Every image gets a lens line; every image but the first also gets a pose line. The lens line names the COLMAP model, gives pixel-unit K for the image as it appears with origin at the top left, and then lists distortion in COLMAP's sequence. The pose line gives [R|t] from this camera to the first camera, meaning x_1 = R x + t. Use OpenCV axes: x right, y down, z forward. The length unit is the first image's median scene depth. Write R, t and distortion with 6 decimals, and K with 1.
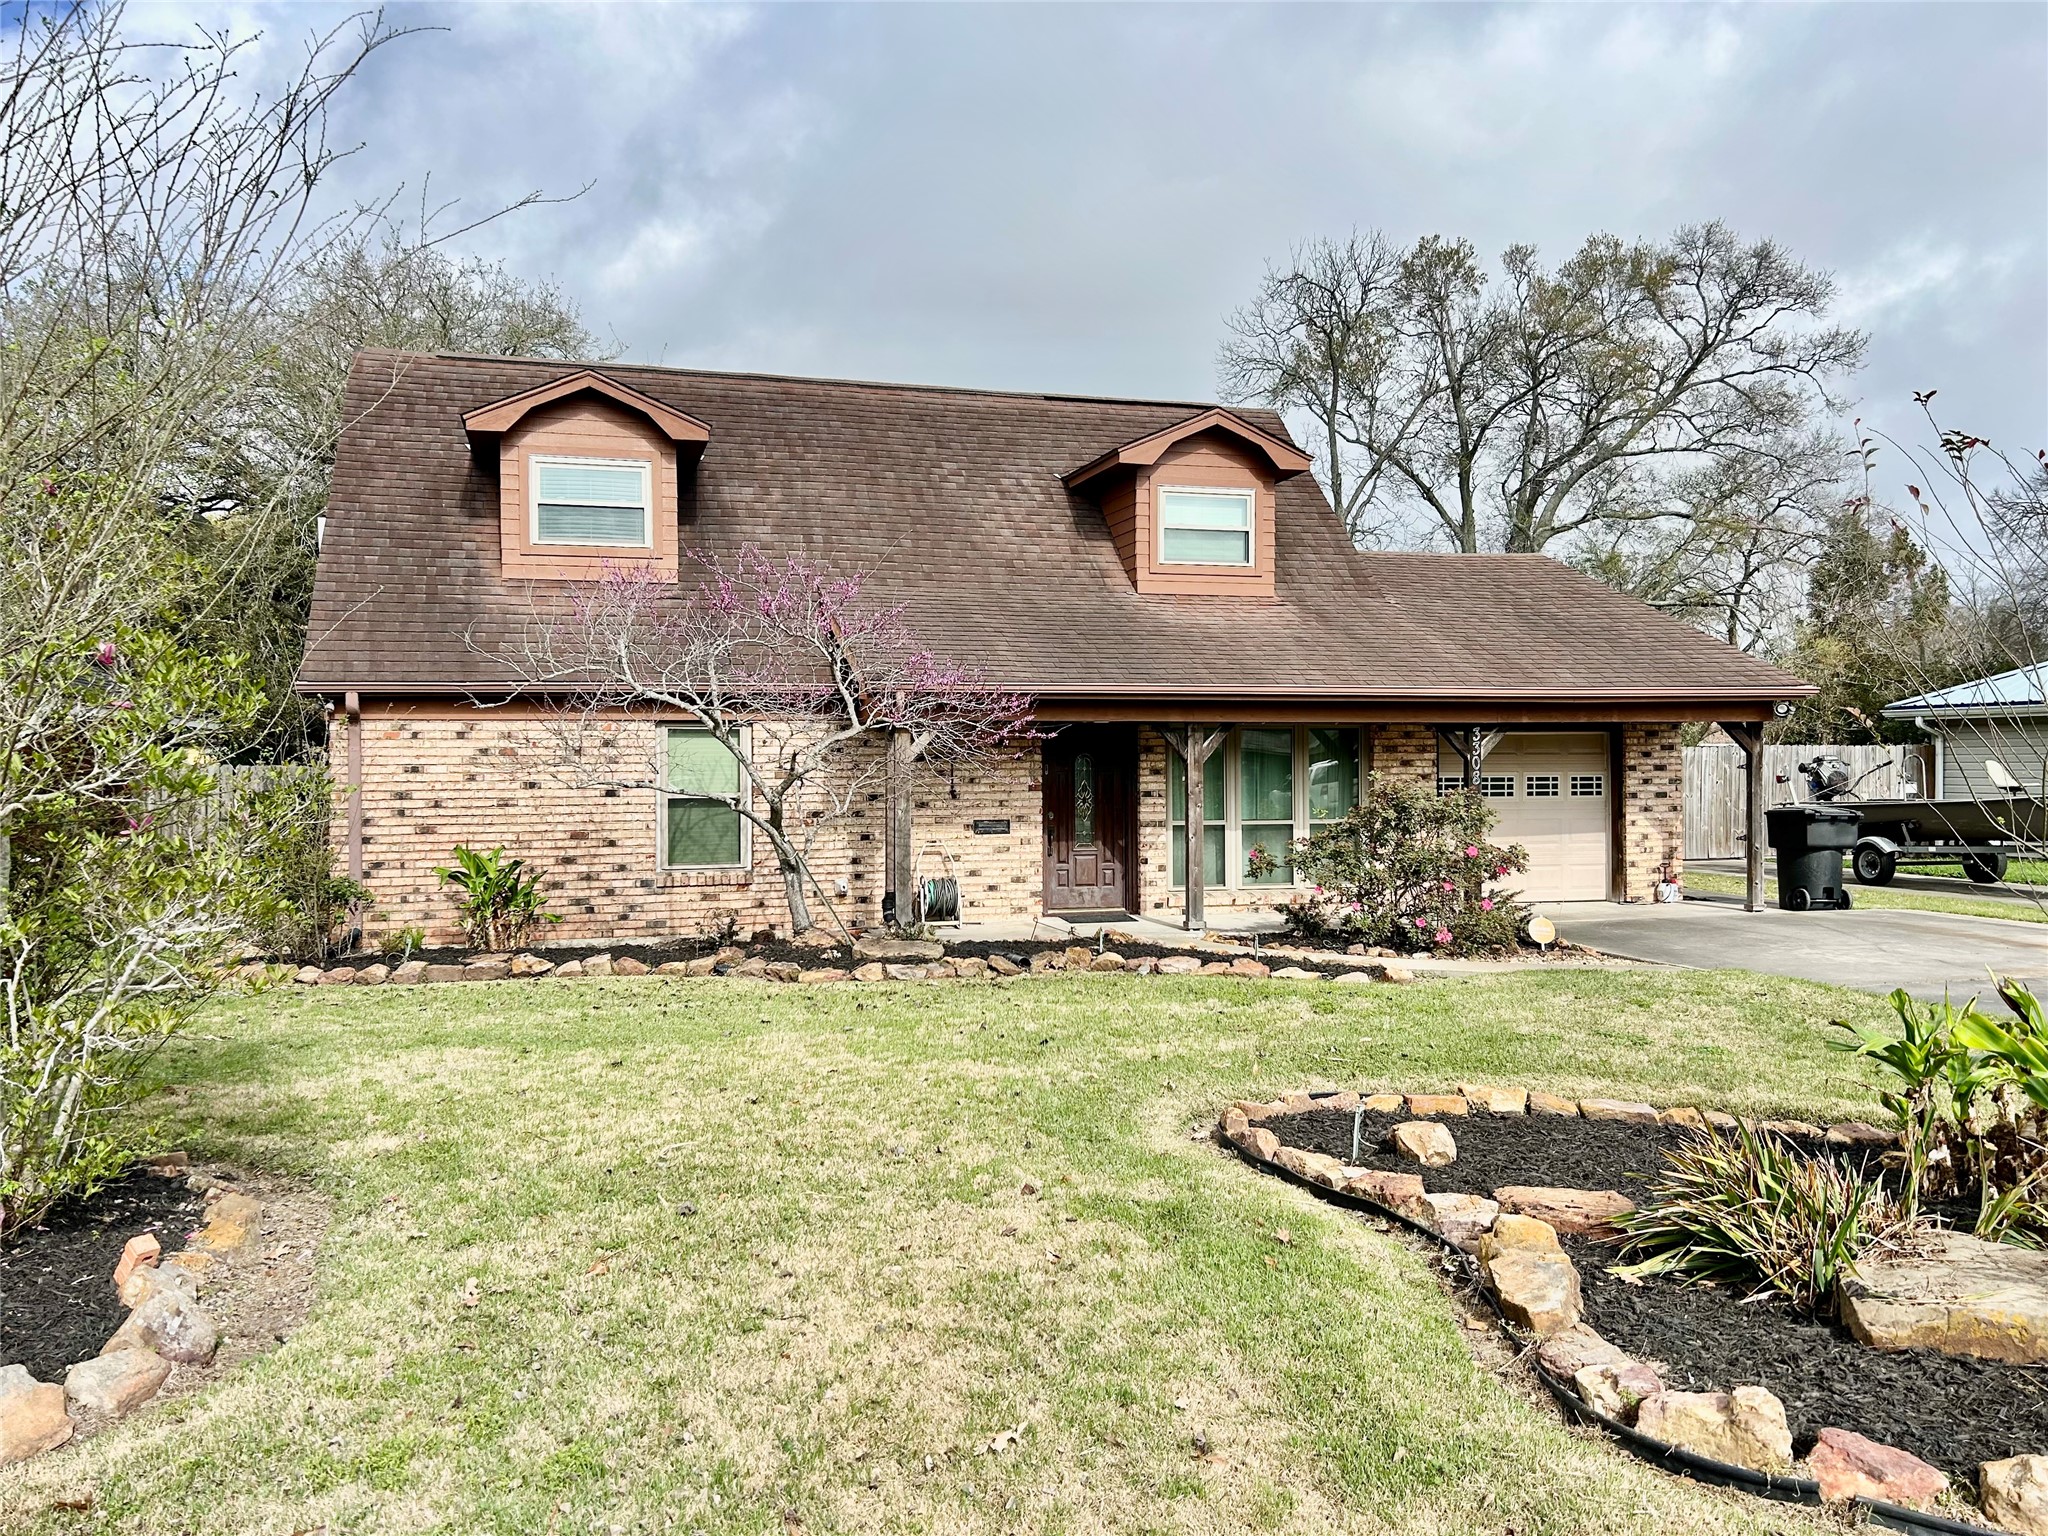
lens RADIAL K [[1542.9, 0, 1012.0], [0, 1542.9, 766.5], [0, 0, 1]] dist [0.074689, -0.039339]
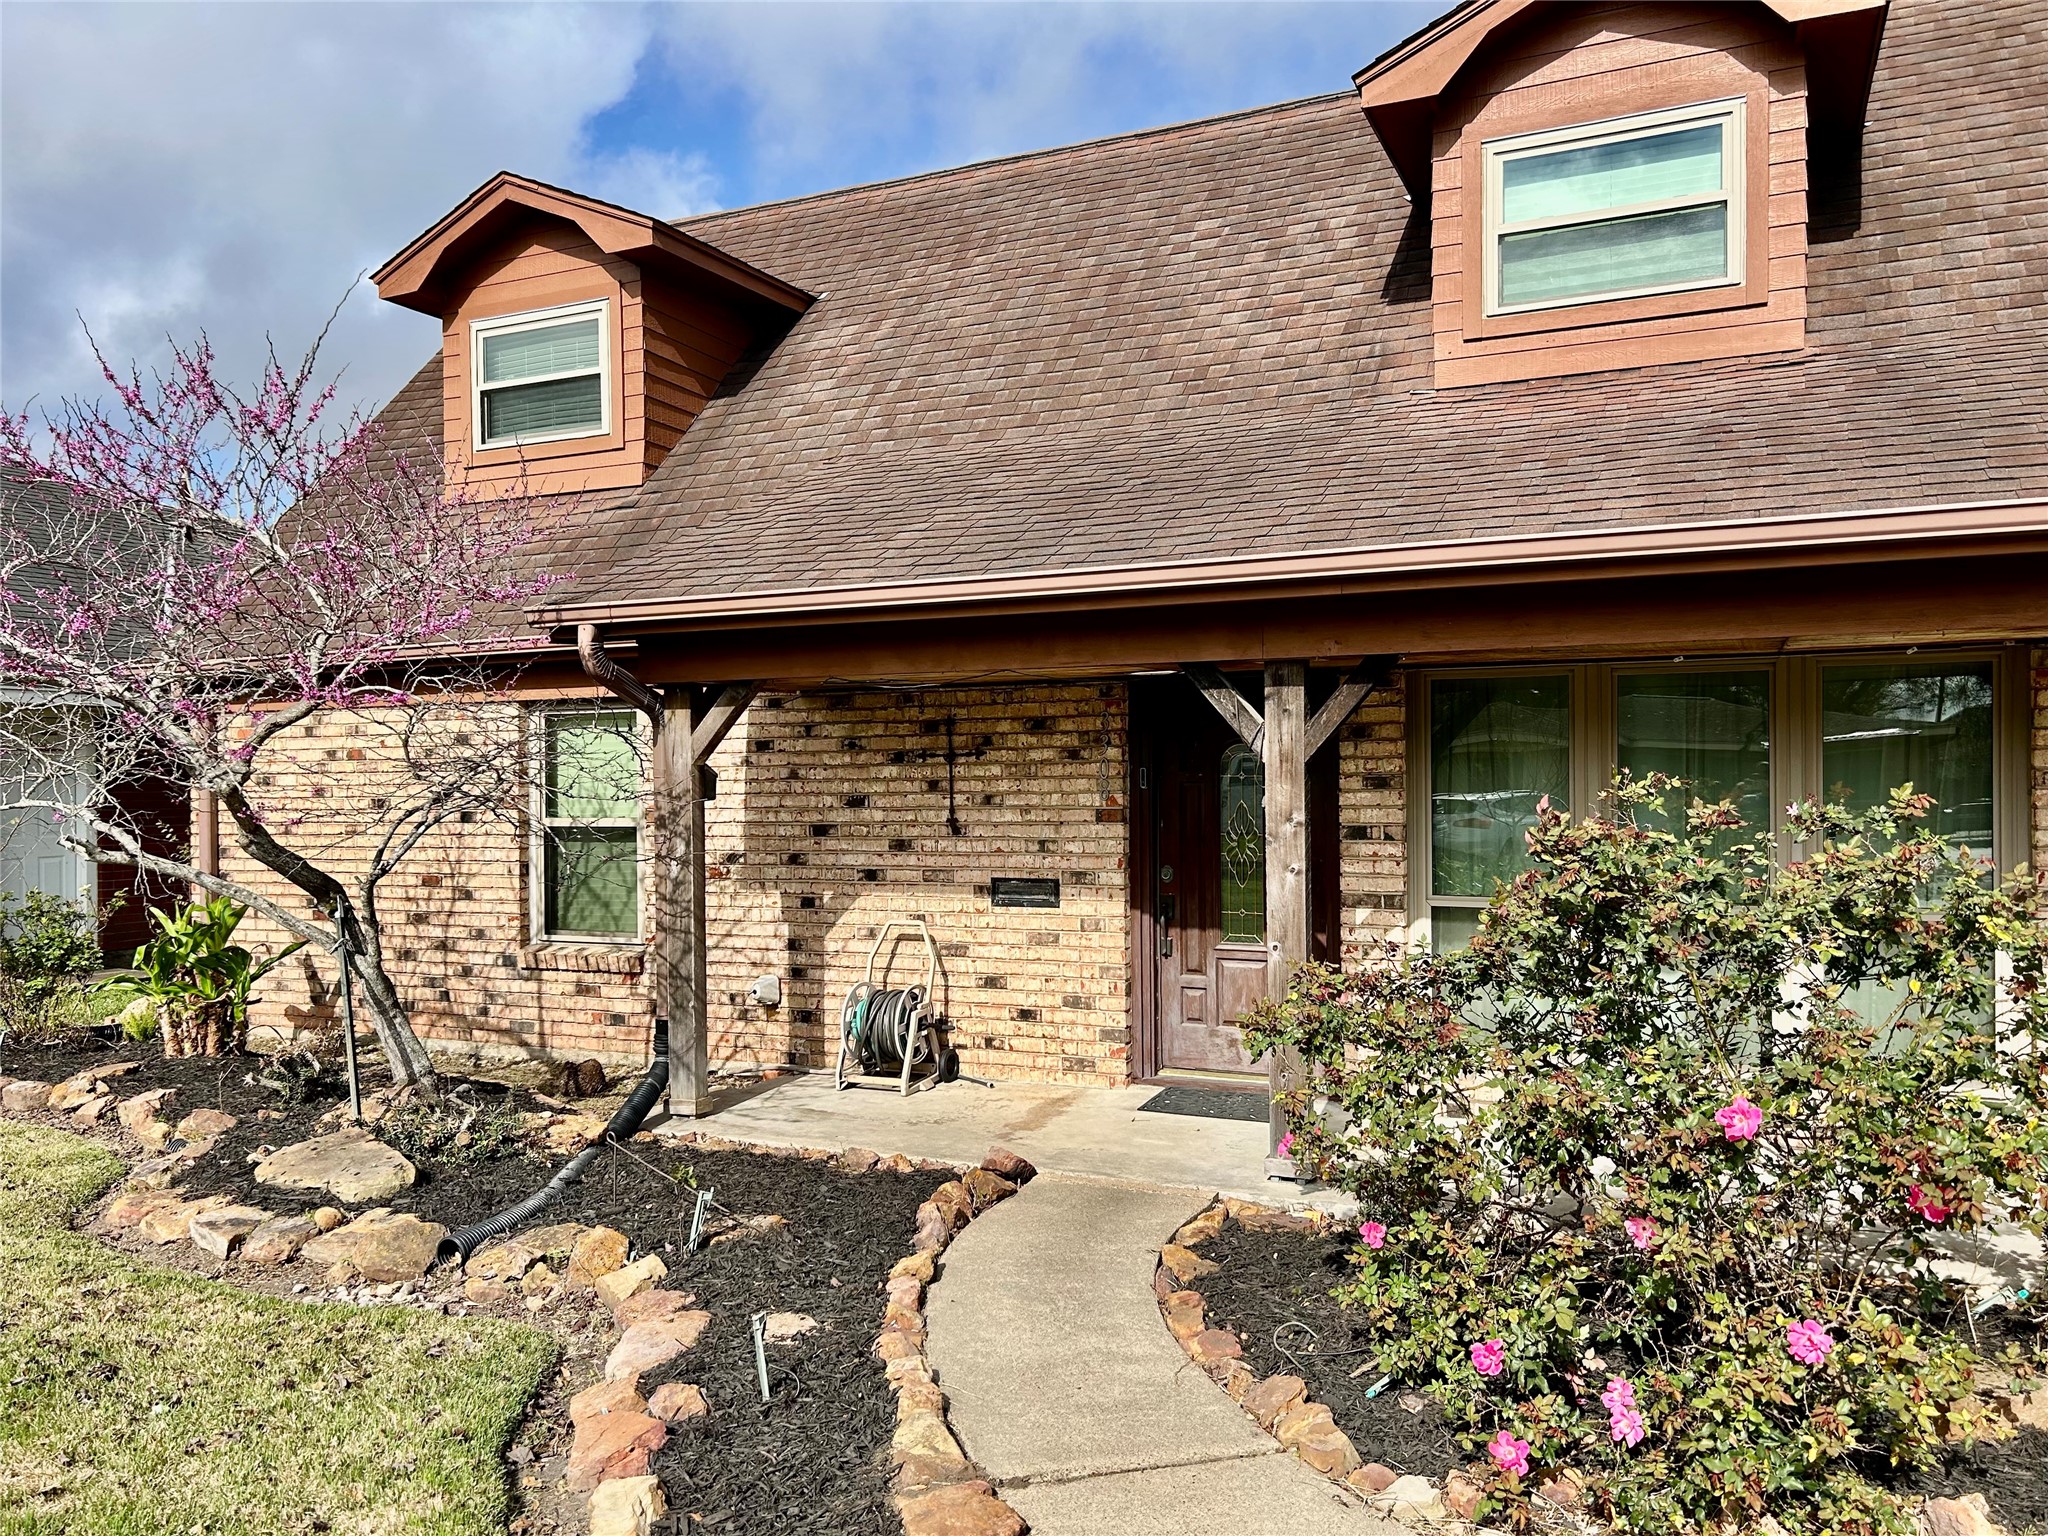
lens RADIAL K [[1542.9, 0, 1021.3], [0, 1542.9, 761.0], [0, 0, 1]] dist [0.074689, -0.039339]
pose [[0.752293, -0.005717, -0.658804, 0.337301], [0.010613, 0.999938, 0.003441, -0.005813], [0.658744, -0.009580, 0.752306, 0.660058]]
